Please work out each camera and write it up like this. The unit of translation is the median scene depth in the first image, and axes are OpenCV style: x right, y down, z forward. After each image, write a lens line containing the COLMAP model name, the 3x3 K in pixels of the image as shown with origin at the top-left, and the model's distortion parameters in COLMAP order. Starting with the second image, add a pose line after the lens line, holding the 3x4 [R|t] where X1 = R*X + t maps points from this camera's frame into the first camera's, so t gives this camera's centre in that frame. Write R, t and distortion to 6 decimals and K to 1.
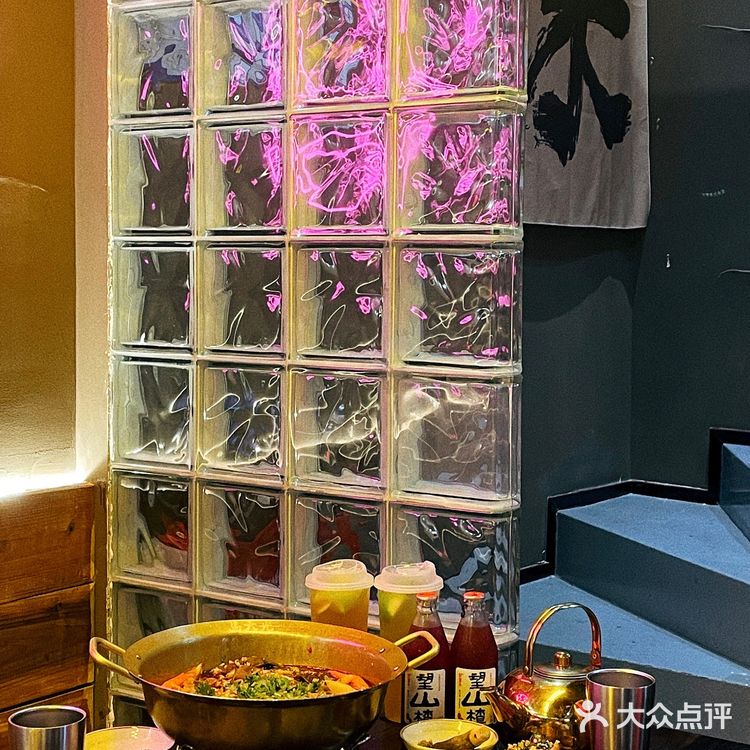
lens RADIAL K [[1786.3, 0, 375.4], [0, 1786.3, 376.0], [0, 0, 1]] dist [0.038109, 0.000000]
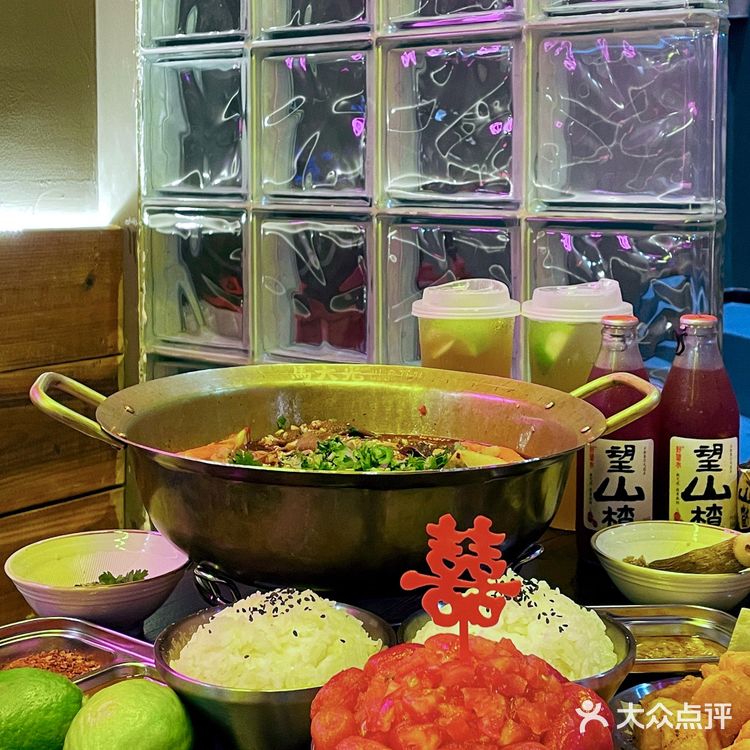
lens RADIAL K [[1557.3, 0, 374.5], [0, 1557.3, 373.9], [0, 0, 1]] dist [0.047532, 0.000000]
pose [[0.999207, -0.000768, -0.039816, -0.025264], [0.003942, 0.996811, 0.079699, 0.077532], [0.039628, -0.079793, 0.996023, 0.371174]]
